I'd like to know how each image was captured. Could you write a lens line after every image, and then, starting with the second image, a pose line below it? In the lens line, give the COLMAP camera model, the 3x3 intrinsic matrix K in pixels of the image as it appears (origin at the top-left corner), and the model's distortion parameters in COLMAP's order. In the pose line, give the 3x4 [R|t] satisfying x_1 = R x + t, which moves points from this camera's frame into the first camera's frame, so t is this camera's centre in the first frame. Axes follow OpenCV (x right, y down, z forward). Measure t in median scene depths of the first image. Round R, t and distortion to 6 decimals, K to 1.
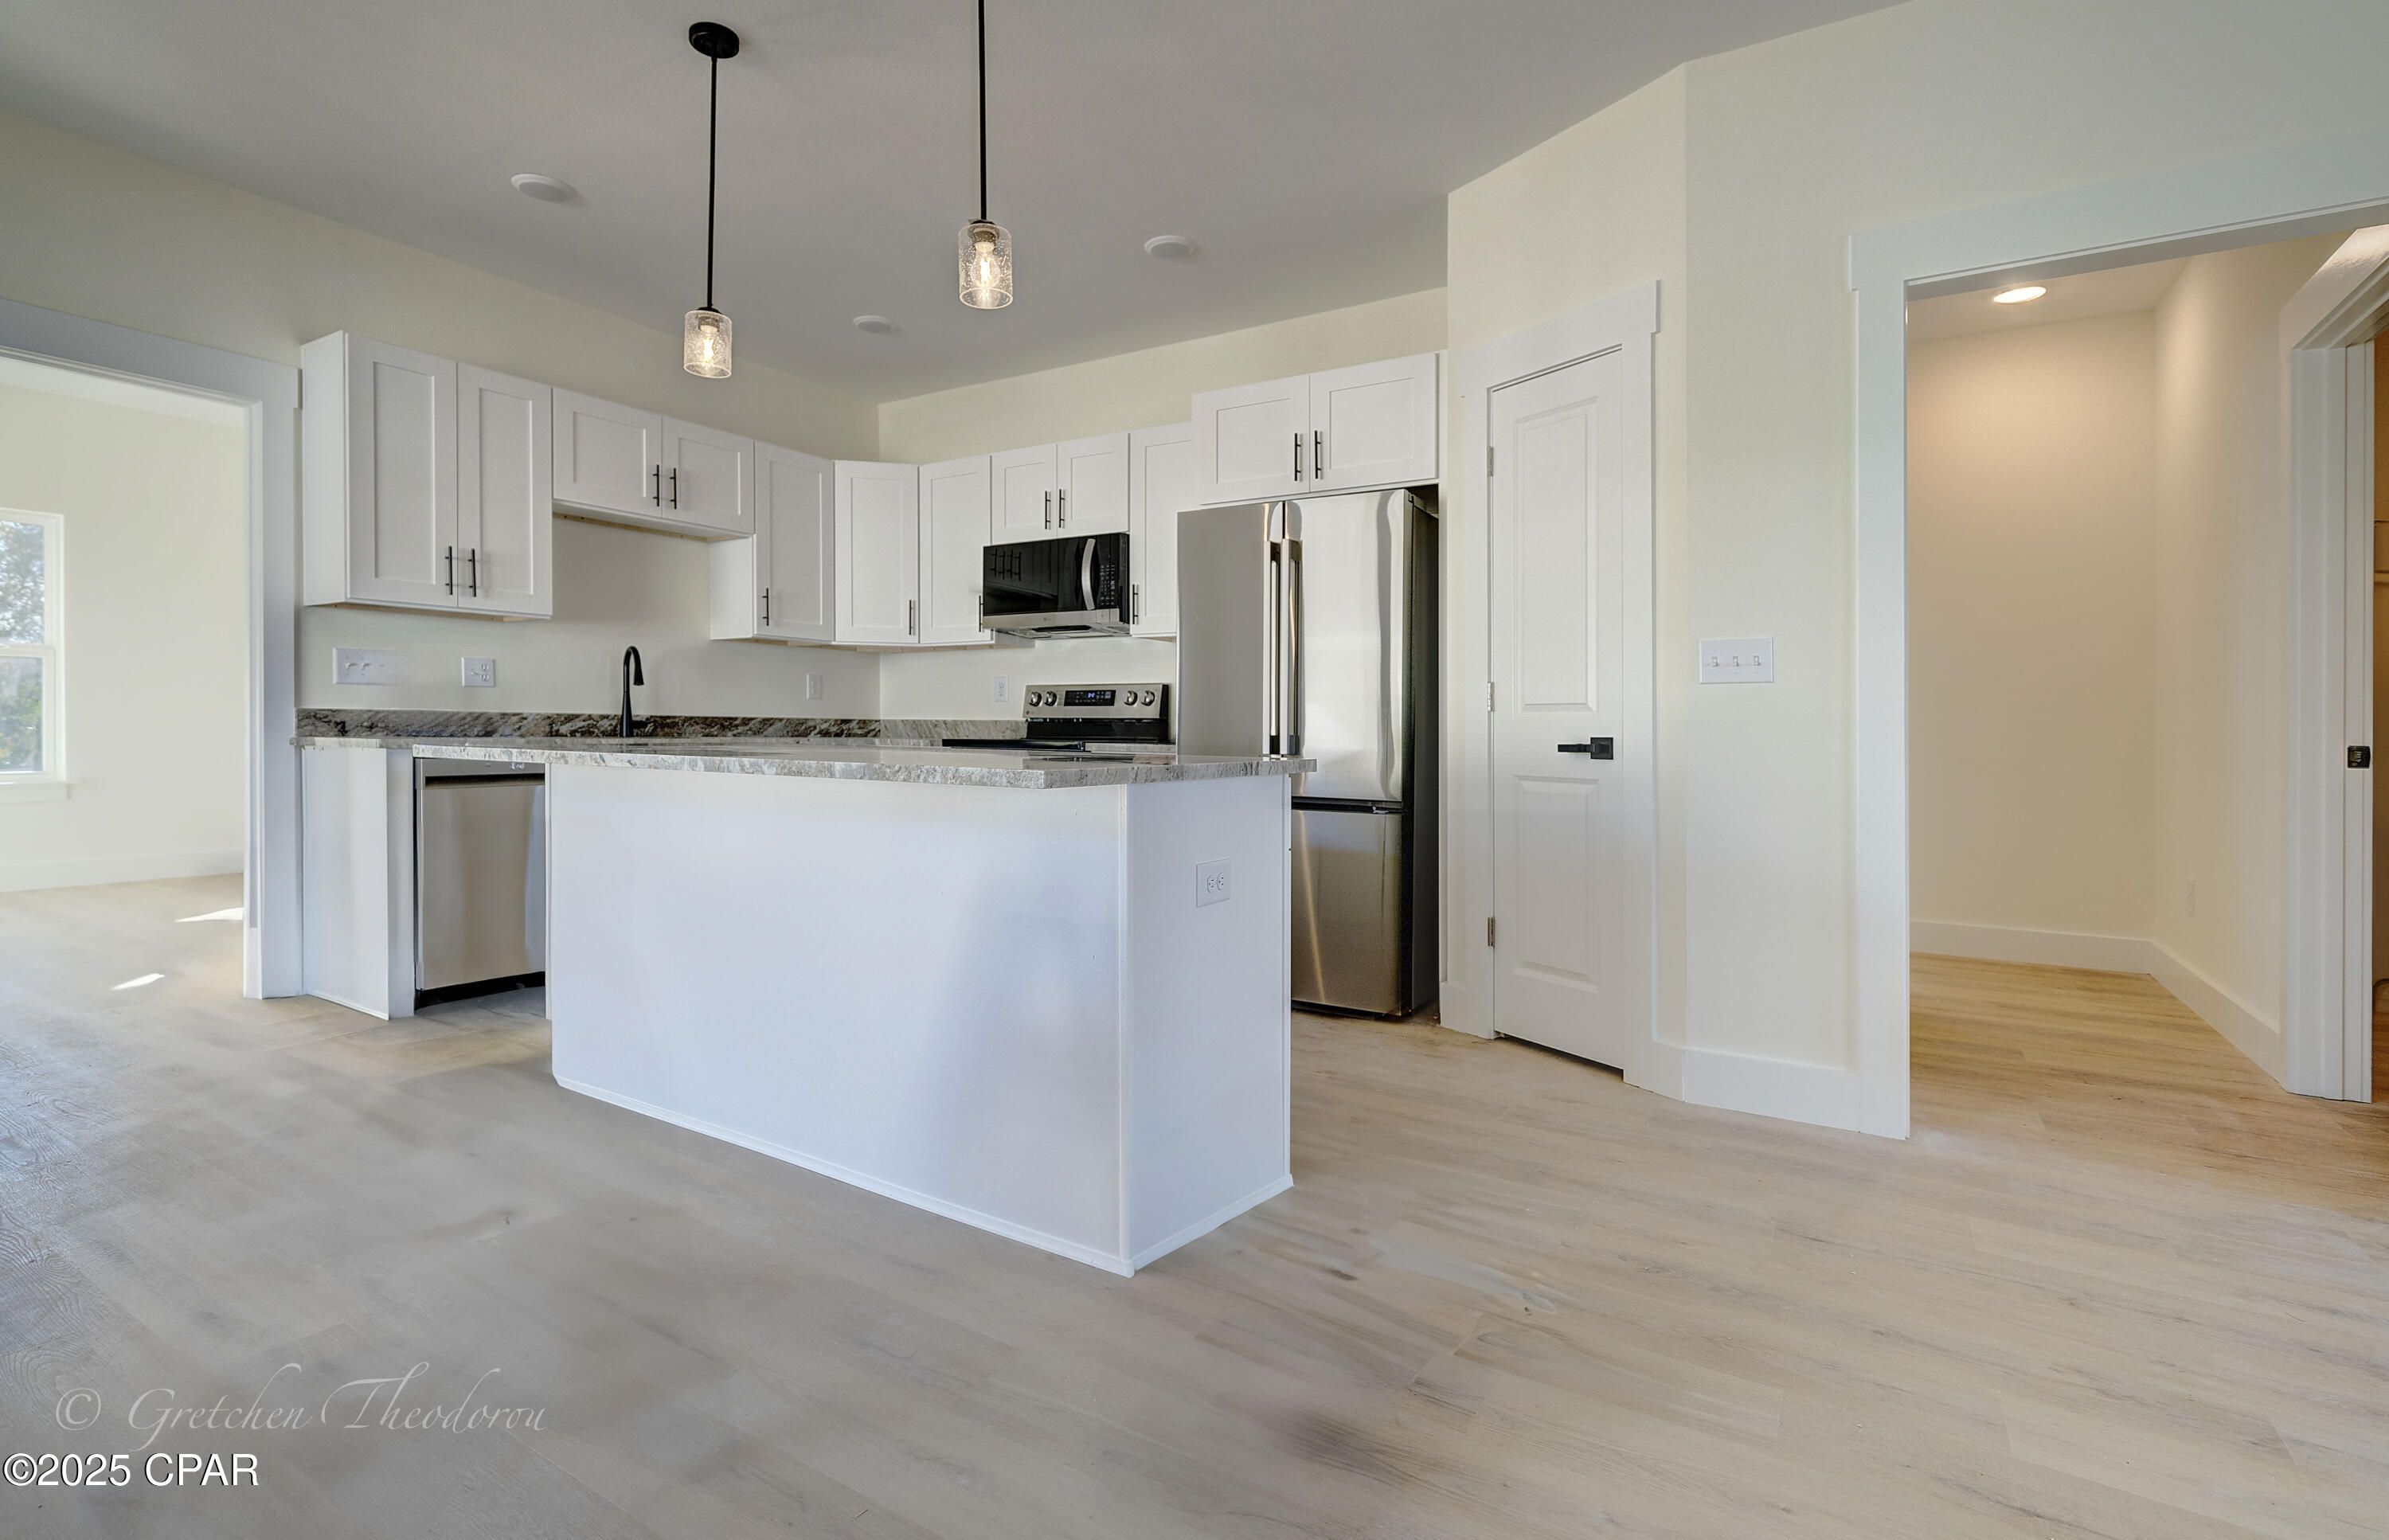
lens RADIAL K [[1108.3, 0, 1195.6], [0, 1108.3, 752.8], [0, 0, 1]] dist [-0.001663, -0.000434]
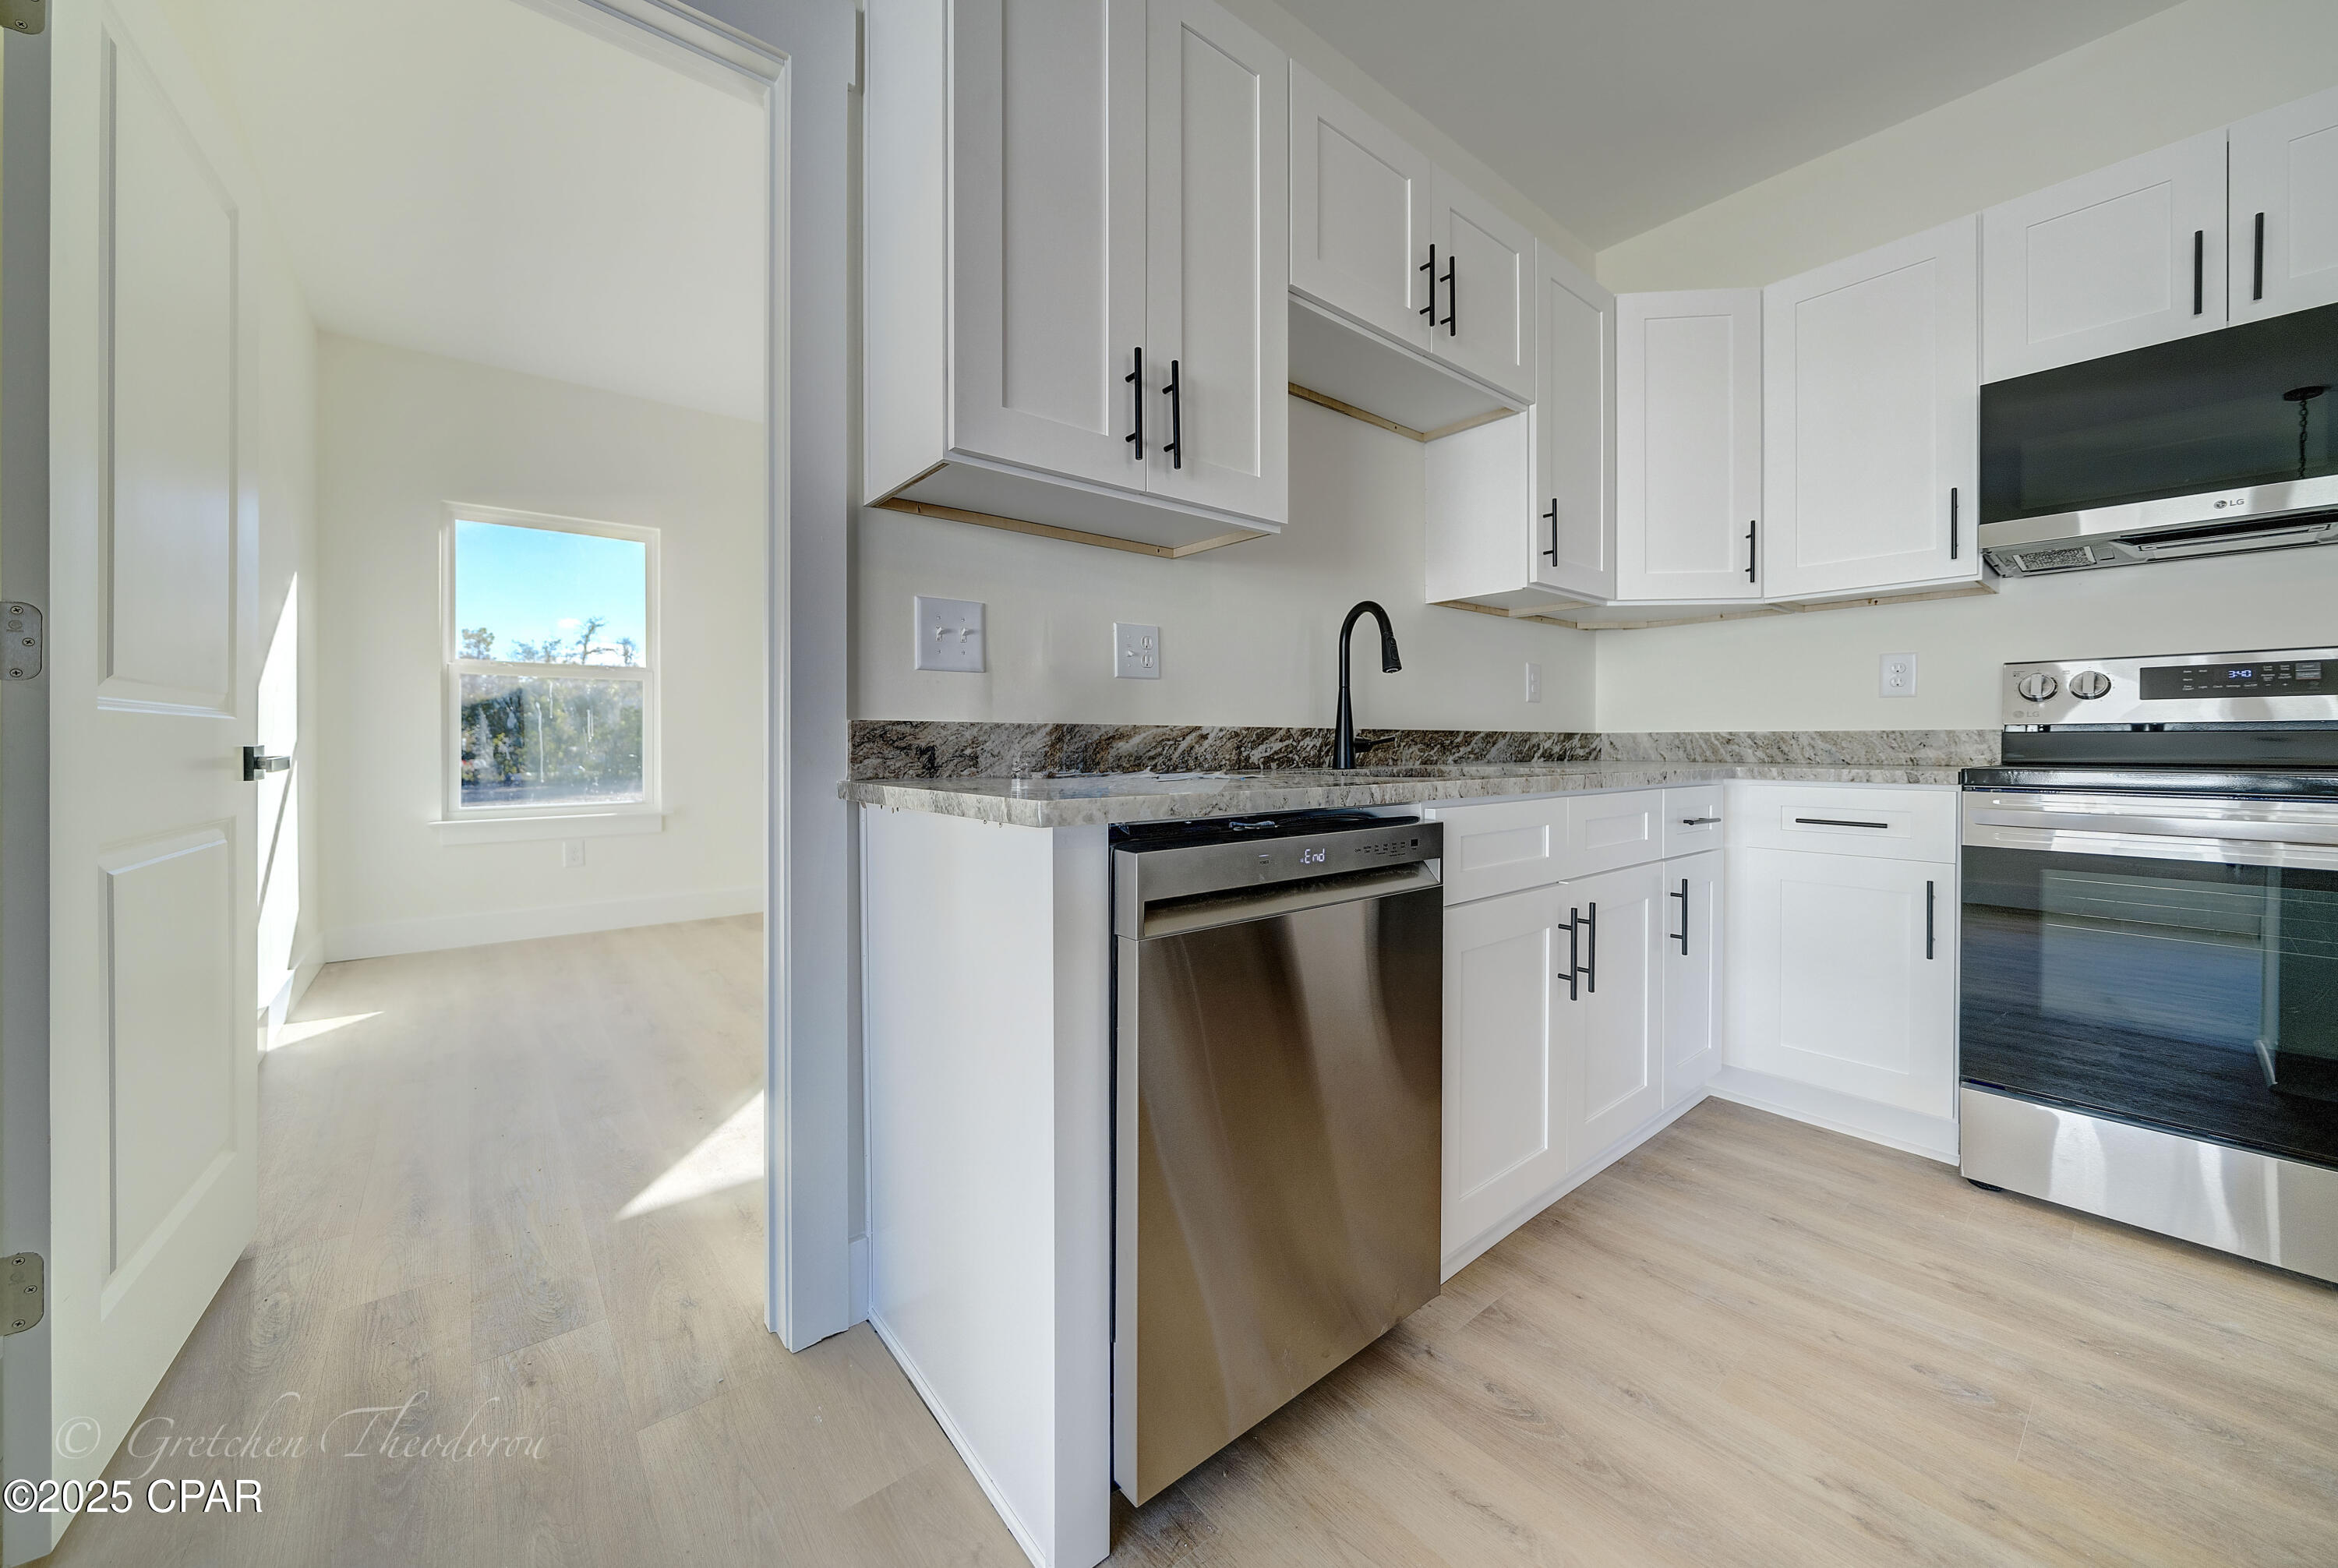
lens RADIAL K [[854.2, 0, 1174.1], [0, 854.2, 745.5], [0, 0, 1]] dist [-0.001219, -0.000139]
pose [[0.944940, -0.009875, -0.327095, -0.459651], [0.003678, 0.999802, -0.019558, -0.017866], [0.327224, 0.017278, 0.944789, 0.572526]]
